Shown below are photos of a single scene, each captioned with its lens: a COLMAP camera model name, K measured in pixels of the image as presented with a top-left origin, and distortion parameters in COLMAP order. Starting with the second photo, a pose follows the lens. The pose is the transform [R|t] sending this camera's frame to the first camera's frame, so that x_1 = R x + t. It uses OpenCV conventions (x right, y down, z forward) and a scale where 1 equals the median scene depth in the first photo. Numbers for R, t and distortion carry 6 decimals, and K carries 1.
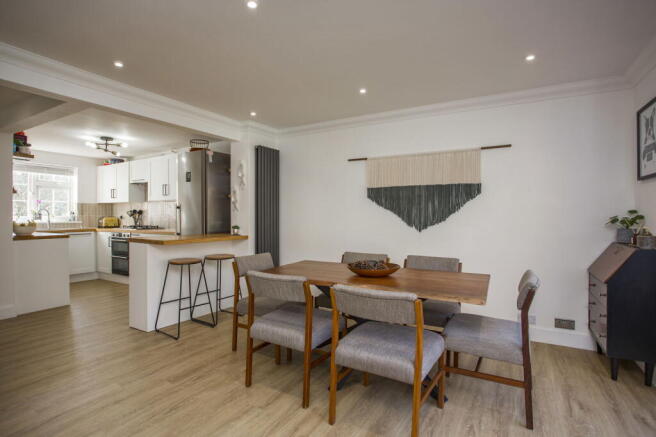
lens RADIAL K [[327.5, 0, 326.2], [0, 327.5, 217.3], [0, 0, 1]] dist [-0.018917, 0.001267]
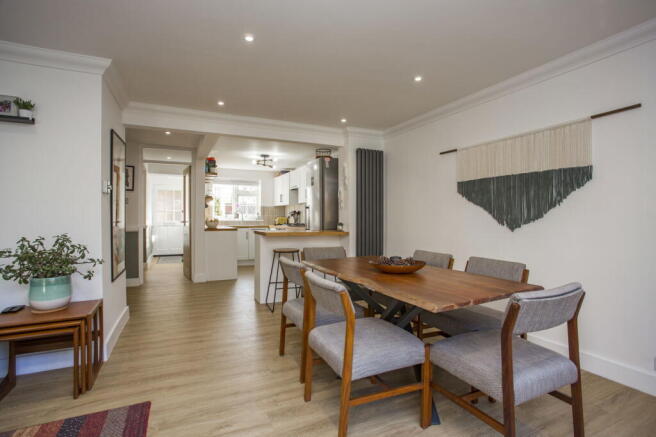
lens RADIAL K [[321.1, 0, 330.5], [0, 321.1, 217.1], [0, 0, 1]] dist [-0.000114, 0.000615]
pose [[0.839447, -0.000135, -0.543441, 0.315003], [-0.005076, 0.999954, -0.008088, 0.016008], [0.543417, 0.009548, 0.839408, 0.070225]]
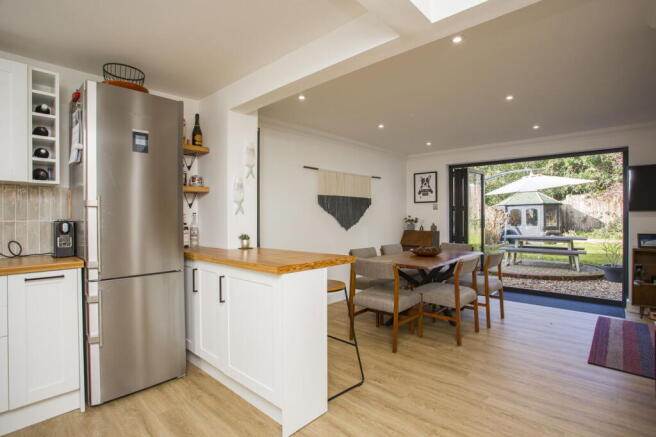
lens RADIAL K [[327.5, 0, 326.2], [0, 327.5, 217.3], [0, 0, 1]] dist [-0.018917, 0.001267]
pose [[0.206941, -0.003852, 0.978346, -0.984176], [0.012939, 0.999916, 0.001200, -0.011873], [-0.978268, 0.012411, 0.206974, 0.741582]]
